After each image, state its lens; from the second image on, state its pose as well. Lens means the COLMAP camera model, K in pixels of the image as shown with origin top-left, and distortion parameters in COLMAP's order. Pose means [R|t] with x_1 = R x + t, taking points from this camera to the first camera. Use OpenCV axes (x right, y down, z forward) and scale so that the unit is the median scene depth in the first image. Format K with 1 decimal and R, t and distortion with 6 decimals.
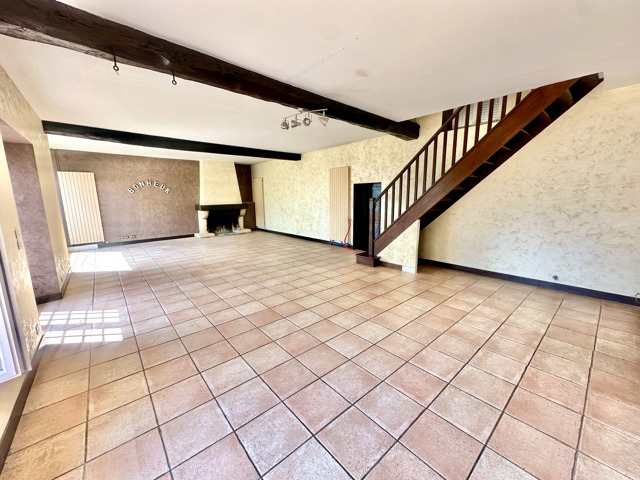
lens RADIAL K [[256.3, 0, 320.0], [0, 256.3, 240.0], [0, 0, 1]] dist [-0.003477, 0.000571]
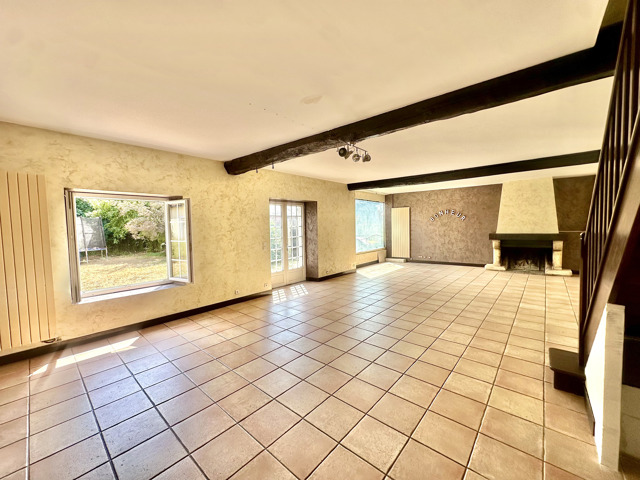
lens RADIAL K [[256.3, 0, 320.0], [0, 256.3, 240.0], [0, 0, 1]] dist [-0.003477, 0.000571]
pose [[0.142830, 0.063567, -0.987704, 0.325460], [-0.151640, 0.987559, 0.041630, -0.059327], [0.978062, 0.143829, 0.150692, 0.283763]]
